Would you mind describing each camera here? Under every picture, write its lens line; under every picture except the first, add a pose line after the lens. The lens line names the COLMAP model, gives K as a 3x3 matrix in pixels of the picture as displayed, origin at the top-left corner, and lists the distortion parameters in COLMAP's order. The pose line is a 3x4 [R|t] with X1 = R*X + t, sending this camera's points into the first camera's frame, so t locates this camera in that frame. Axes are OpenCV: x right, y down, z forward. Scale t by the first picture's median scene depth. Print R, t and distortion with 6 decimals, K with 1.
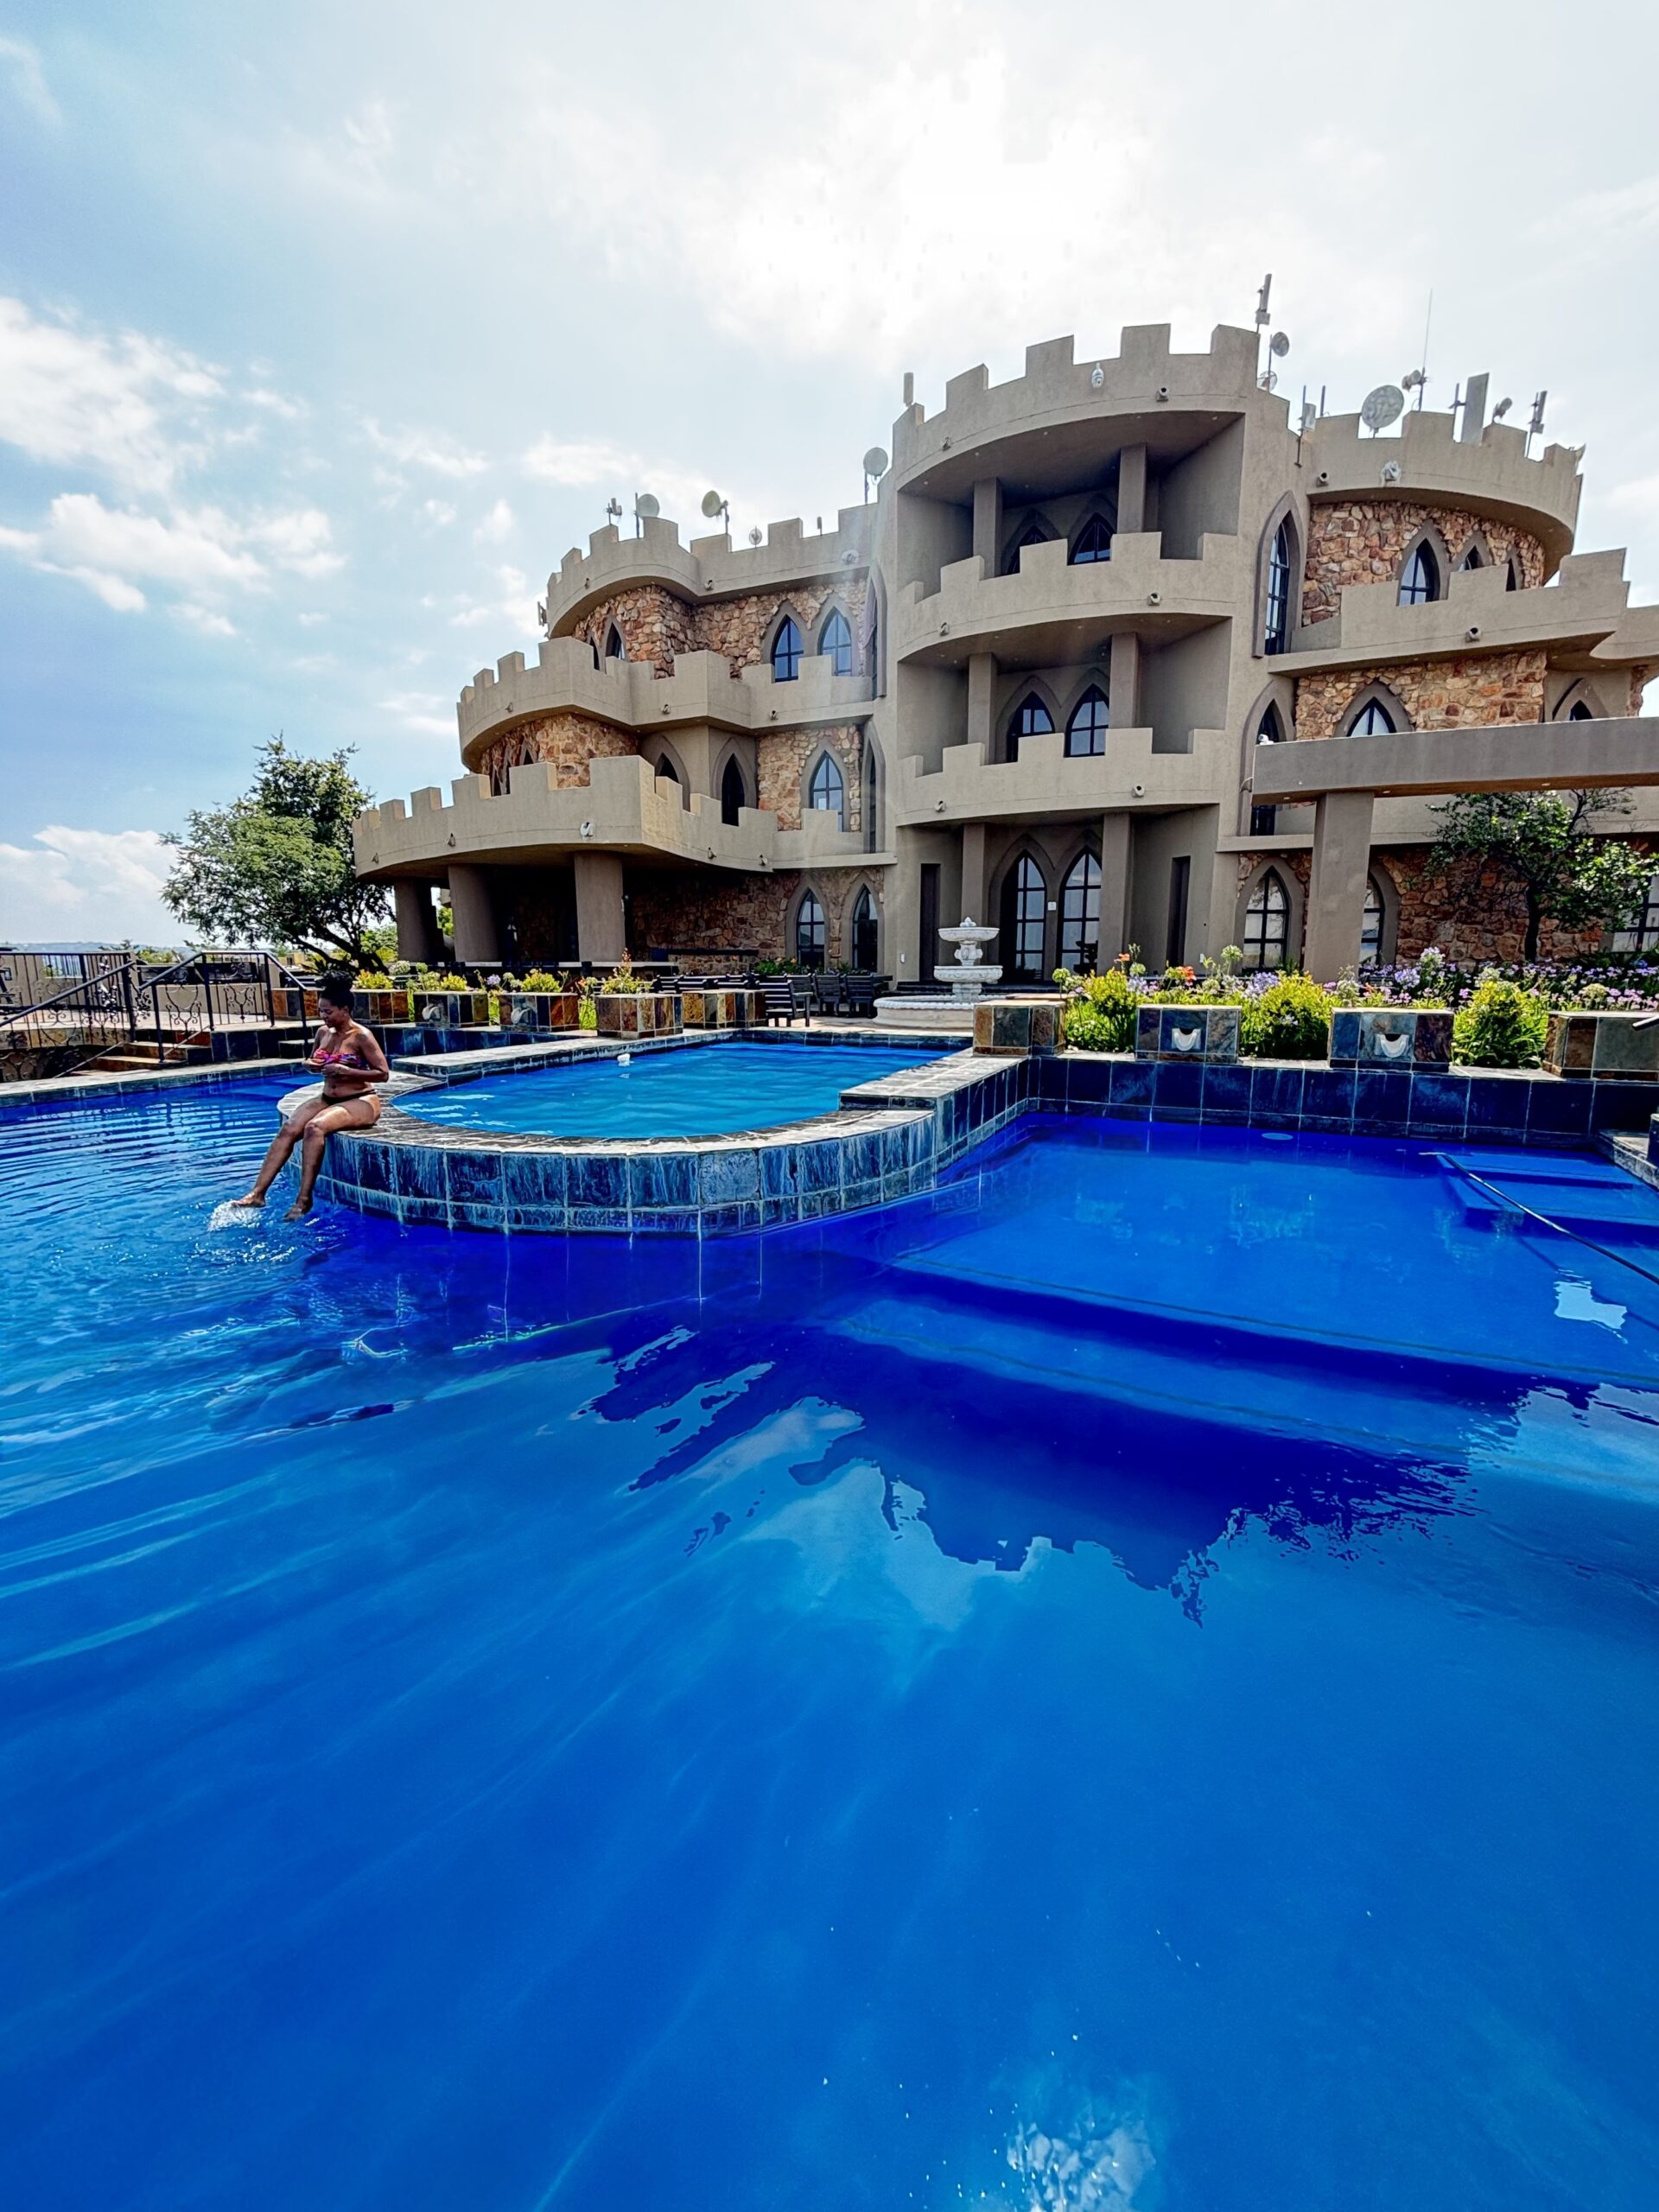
lens RADIAL K [[899.3, 0, 829.5], [0, 899.3, 1106.0], [0, 0, 1]] dist [-0.001602, -0.000273]
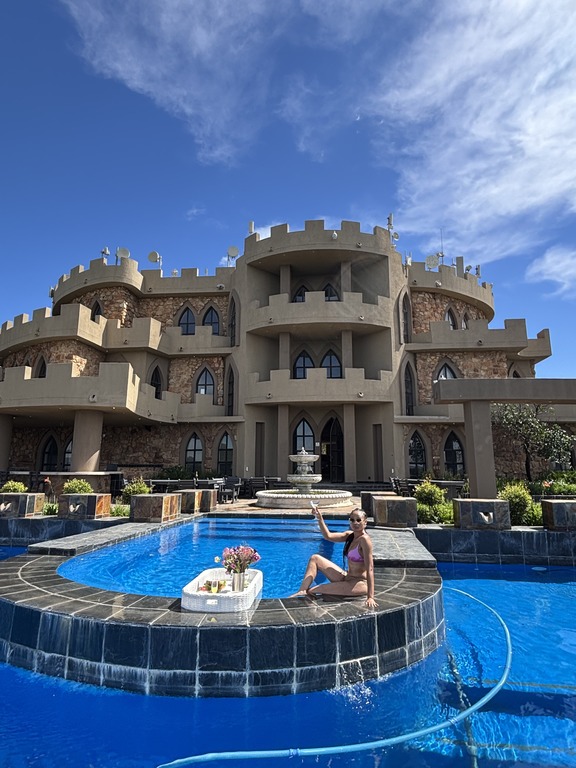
lens RADIAL K [[441.2, 0, 288.0], [0, 441.2, 384.0], [0, 0, 1]] dist [0.019718, -0.002085]
pose [[0.956561, 0.059638, 0.285368, -0.132790], [0.040666, 0.941988, -0.333175, -0.017907], [-0.288683, 0.330307, 0.898643, 0.060668]]
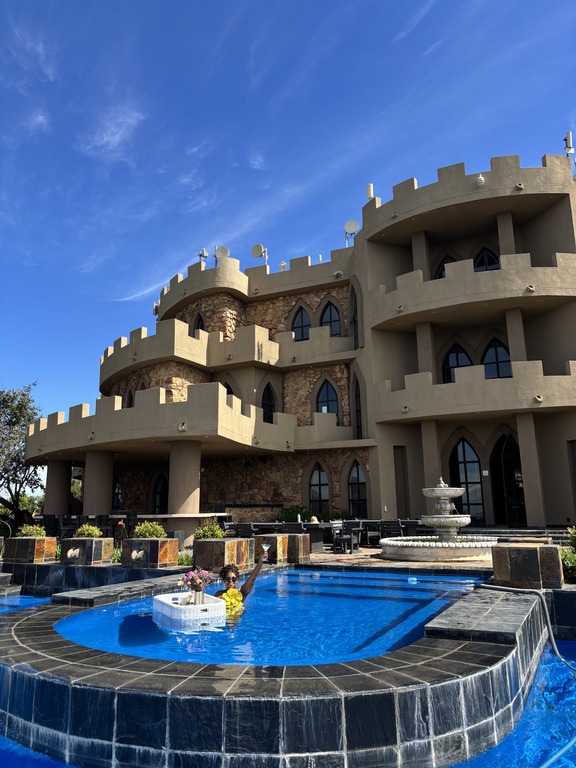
lens RADIAL K [[573.9, 0, 282.6], [0, 573.9, 382.6], [0, 0, 1]] dist [0.111083, -0.099853]
pose [[0.998890, -0.018521, -0.043320, -0.045811], [0.001335, 0.930252, -0.366920, -0.010536], [0.047094, 0.366454, 0.929243, 0.043255]]
